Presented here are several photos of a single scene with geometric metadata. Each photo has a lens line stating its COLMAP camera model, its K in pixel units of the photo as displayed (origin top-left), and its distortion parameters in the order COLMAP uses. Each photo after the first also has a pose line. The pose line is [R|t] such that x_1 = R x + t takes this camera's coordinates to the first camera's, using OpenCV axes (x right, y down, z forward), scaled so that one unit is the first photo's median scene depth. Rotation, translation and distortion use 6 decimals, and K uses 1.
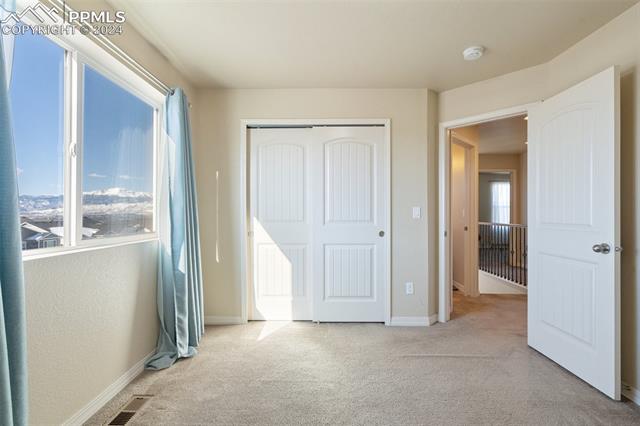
lens RADIAL K [[292.3, 0, 316.5], [0, 292.3, 211.4], [0, 0, 1]] dist [-0.000474, 0.000392]
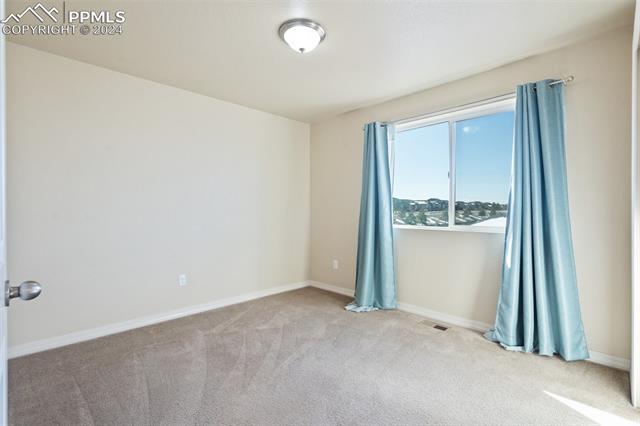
lens RADIAL K [[292.3, 0, 316.5], [0, 292.3, 211.4], [0, 0, 1]] dist [-0.000474, 0.000392]
pose [[-0.702604, 0.000401, -0.711581, 0.783367], [0.000797, 1.000000, -0.000224, 0.014938], [0.711581, -0.000725, -0.702604, 1.282245]]
